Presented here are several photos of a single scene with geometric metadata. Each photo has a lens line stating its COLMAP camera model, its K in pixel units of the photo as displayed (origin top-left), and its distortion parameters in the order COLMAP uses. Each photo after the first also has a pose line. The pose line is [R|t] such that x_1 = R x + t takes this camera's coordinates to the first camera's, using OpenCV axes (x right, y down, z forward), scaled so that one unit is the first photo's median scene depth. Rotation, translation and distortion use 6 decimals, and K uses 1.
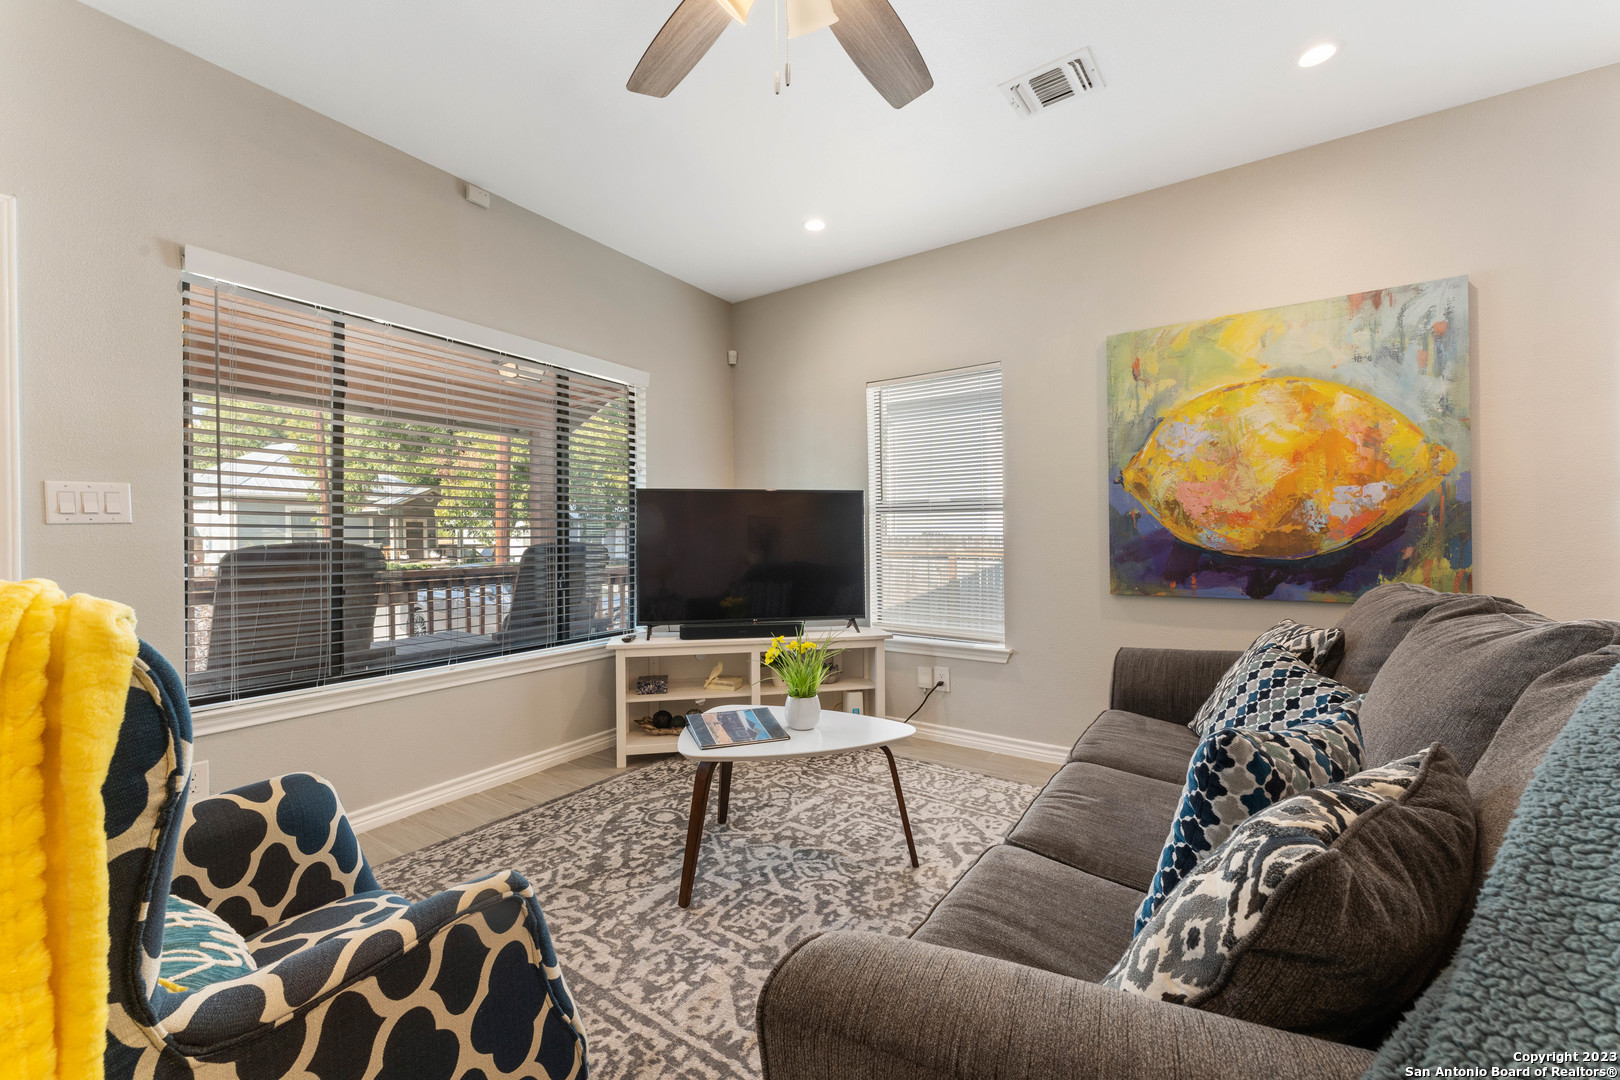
lens RADIAL K [[655.1, 0, 805.7], [0, 655.1, 536.6], [0, 0, 1]] dist [0.010045, -0.002132]
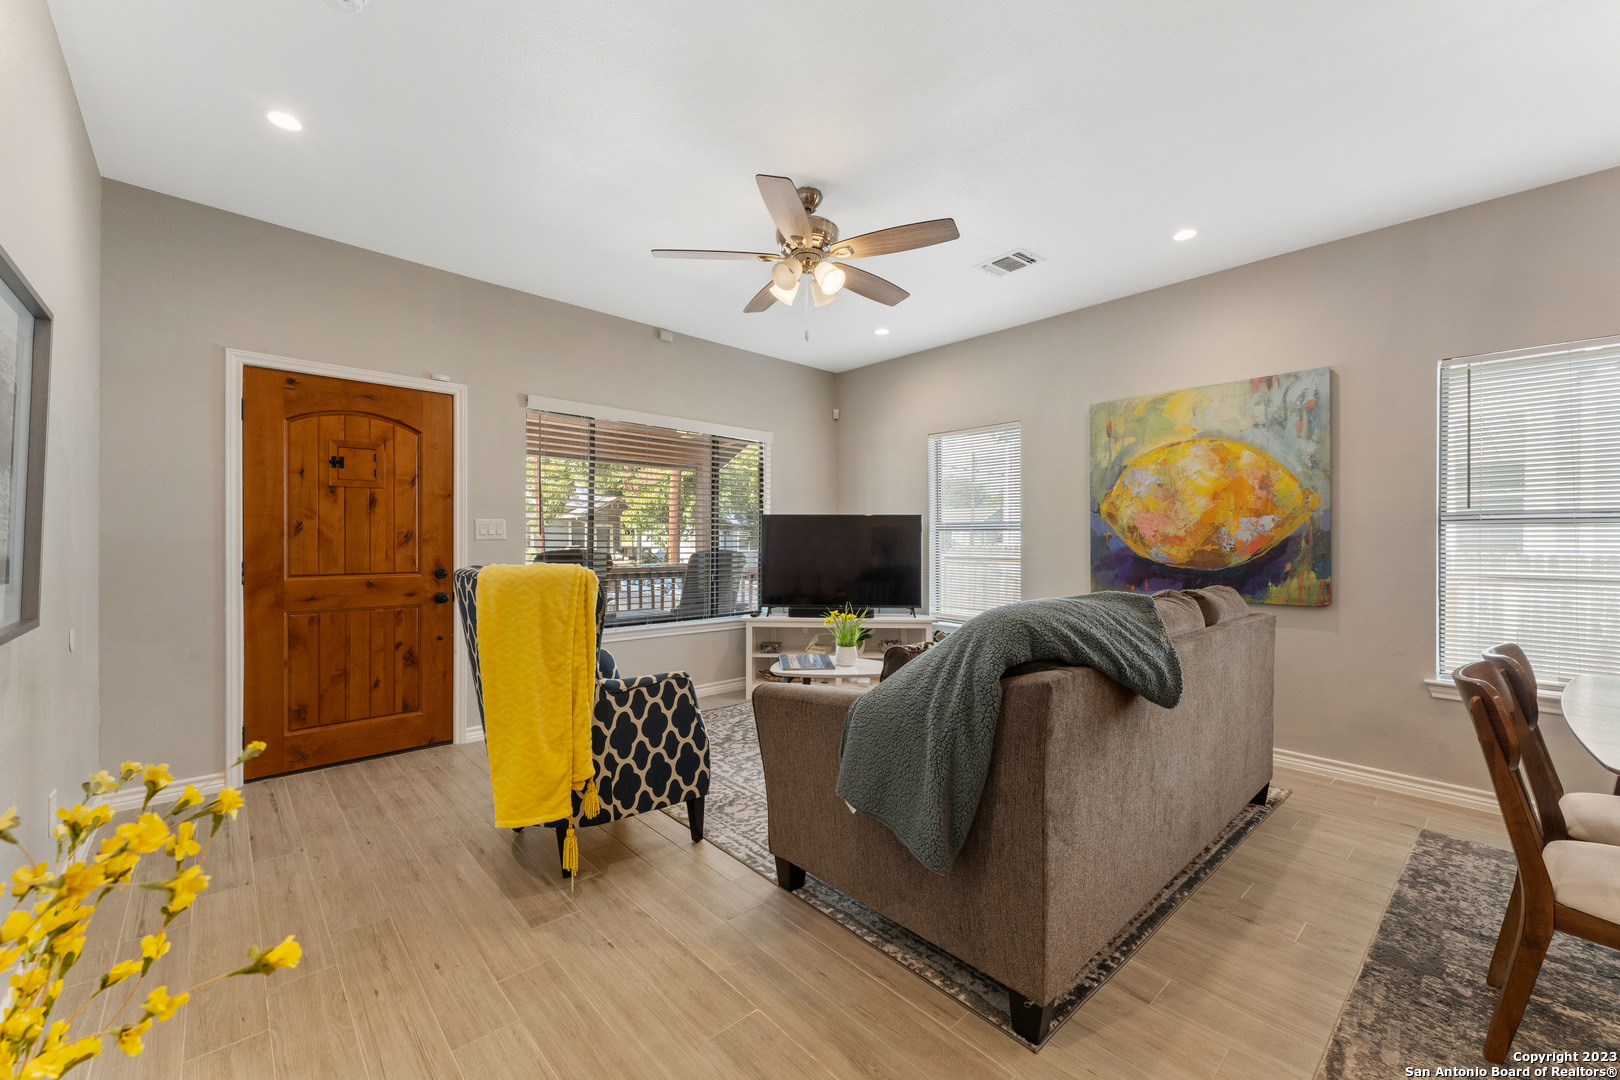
lens RADIAL K [[655.1, 0, 807.4], [0, 655.1, 542.3], [0, 0, 1]] dist [0.010045, -0.002132]
pose [[0.973454, 0.010006, -0.228666, 0.225674], [-0.009860, 0.999950, 0.001779, -0.017821], [0.228672, 0.000523, 0.973503, -0.517871]]
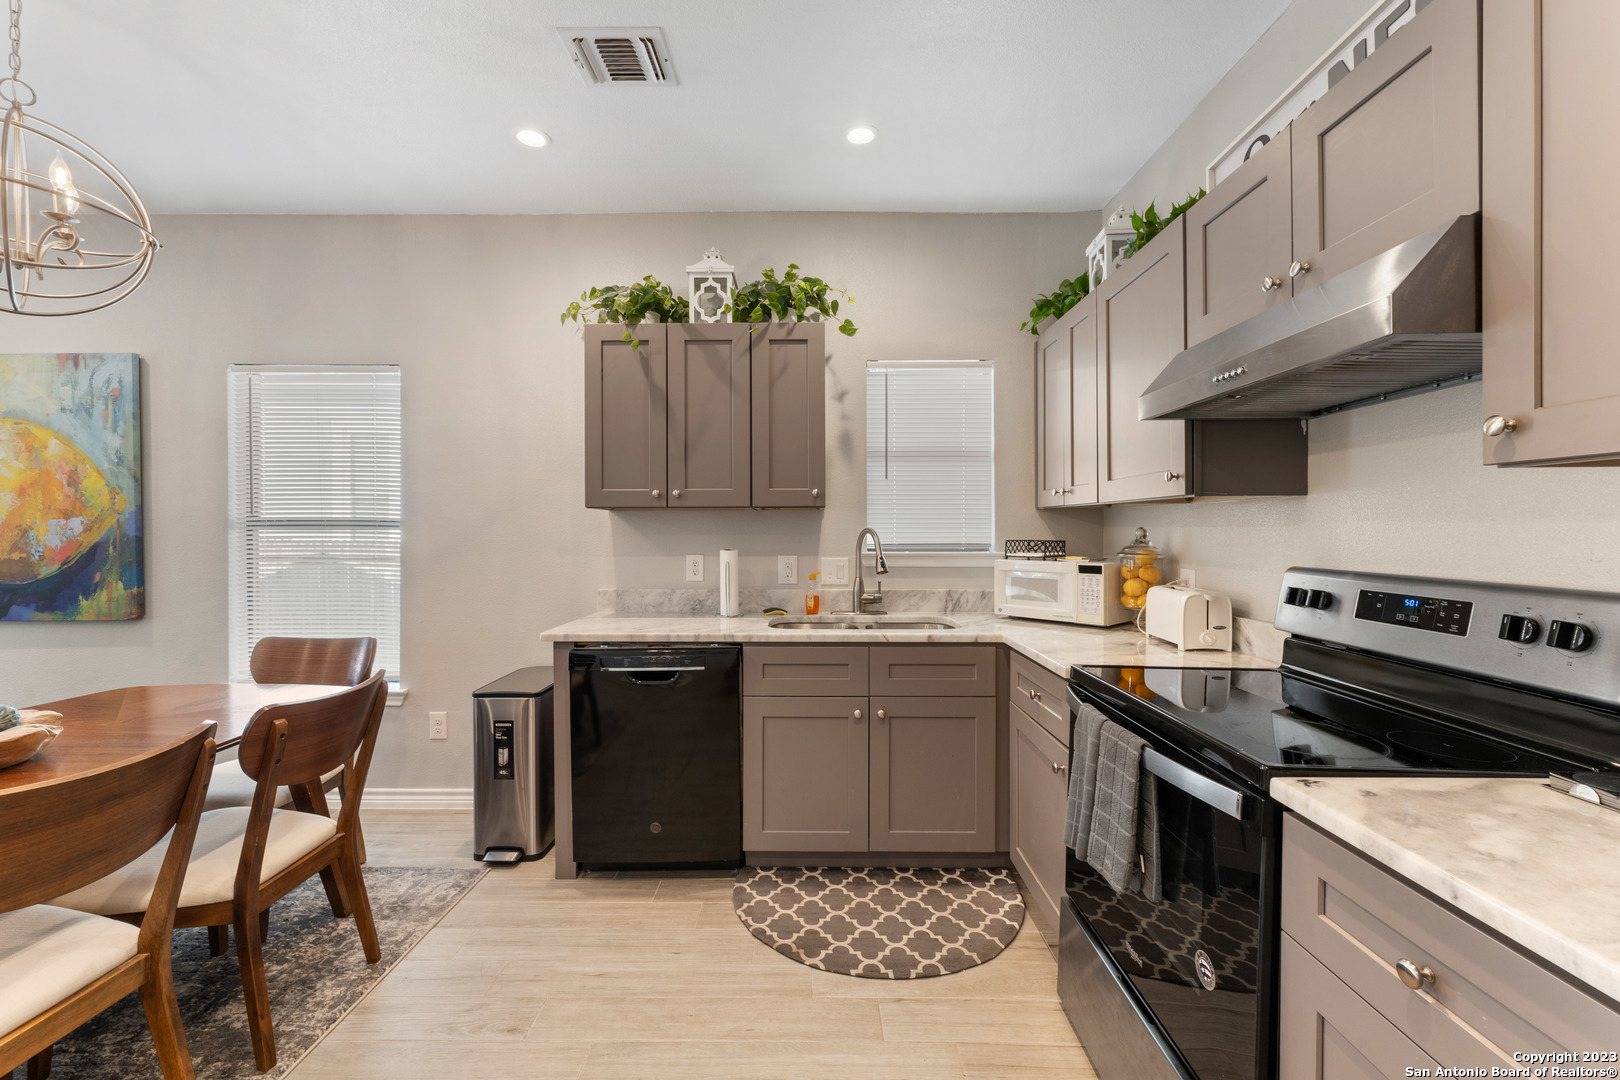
lens RADIAL K [[655.1, 0, 810.1], [0, 655.1, 537.4], [0, 0, 1]] dist [0.010045, -0.002132]
pose [[0.832828, -0.000584, 0.553532, 1.204917], [-0.003802, 0.999970, 0.006774, -0.054877], [-0.553519, -0.007746, 0.832801, -0.651827]]
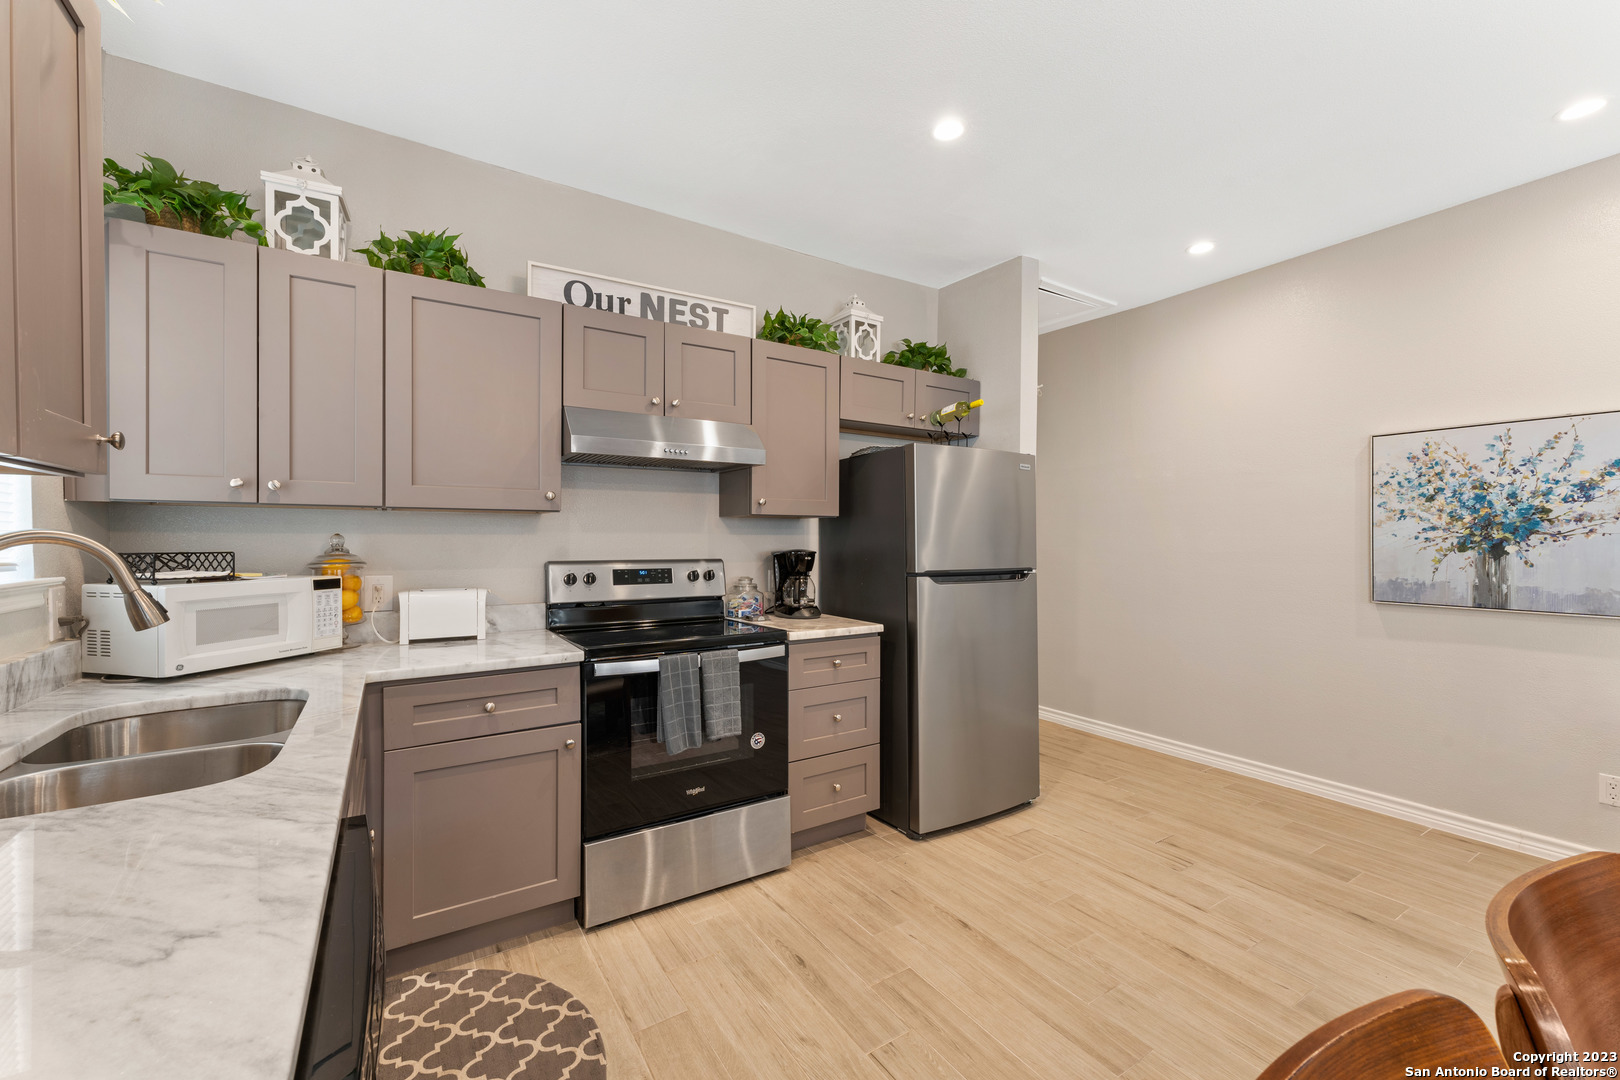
lens RADIAL K [[655.1, 0, 807.7], [0, 655.1, 529.5], [0, 0, 1]] dist [0.010045, -0.002132]
pose [[-0.925356, 0.007223, 0.379030, 1.230677], [0.002509, 0.999913, -0.012928, -0.057416], [-0.379090, -0.011012, -0.925294, 0.370685]]
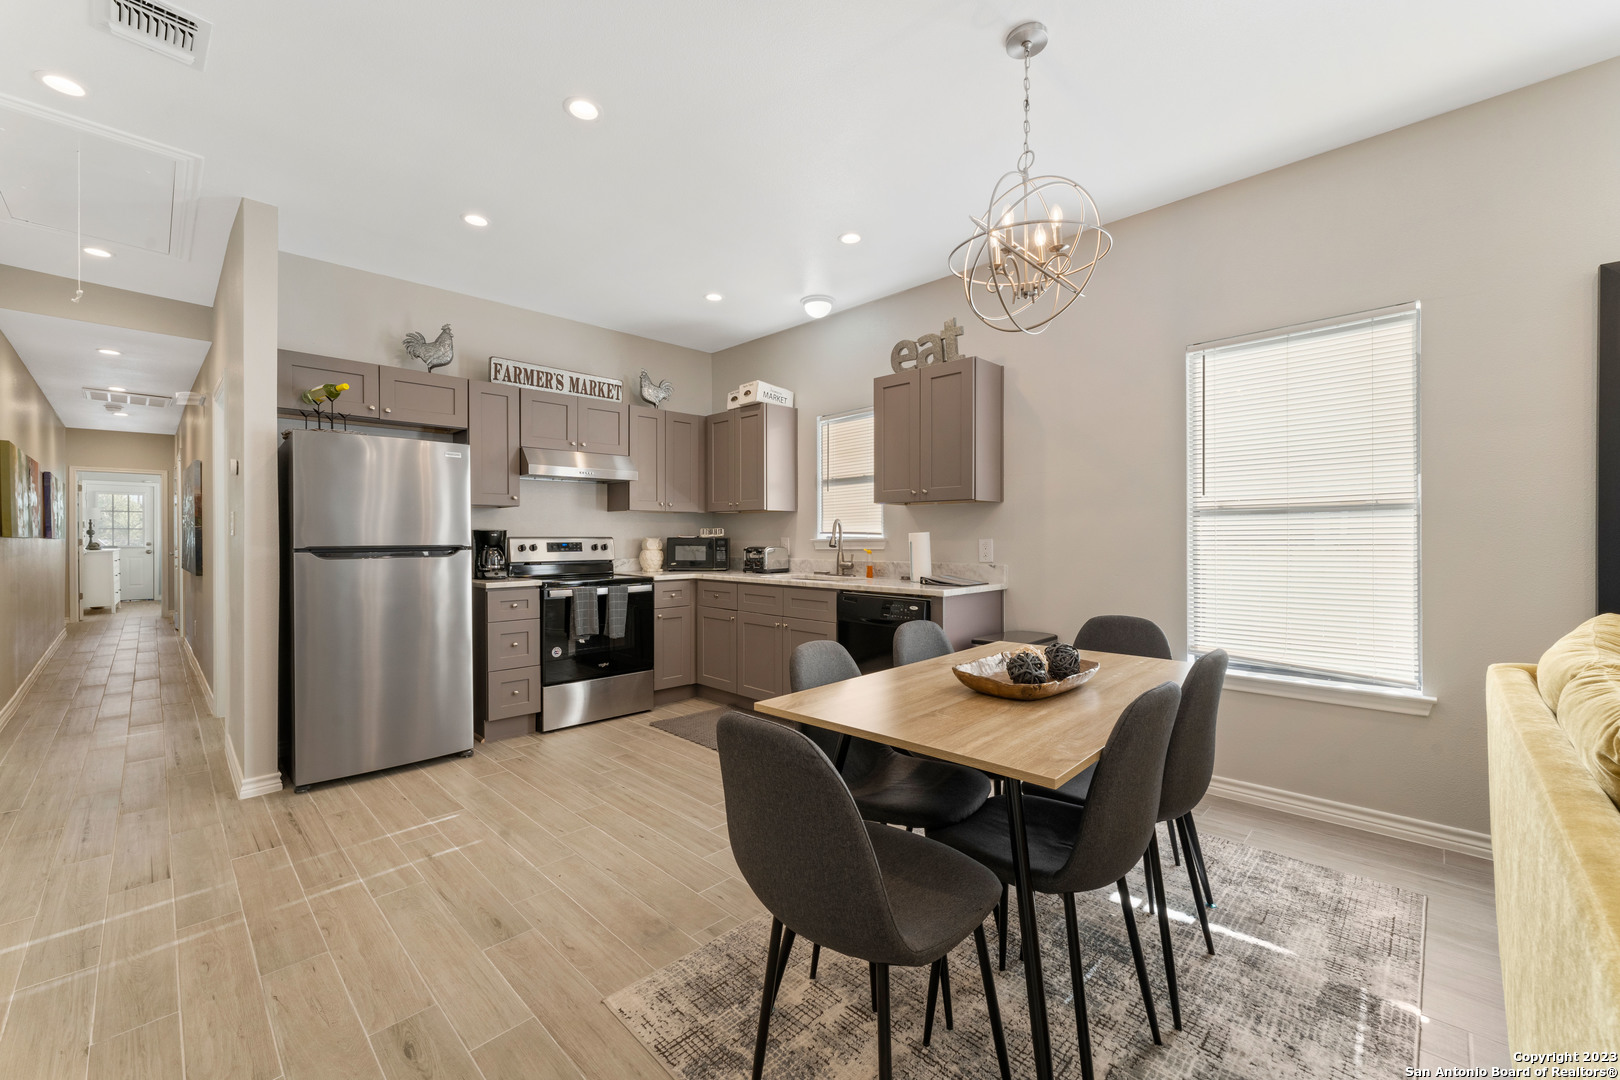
lens RADIAL K [[655.1, 0, 793.6], [0, 655.1, 532.9], [0, 0, 1]] dist [0.010045, -0.002132]
pose [[-0.985444, -0.002609, 0.169978, 0.966331], [-0.005136, 0.999883, -0.014425, -0.012220], [-0.169920, -0.015088, -0.985342, 1.130789]]
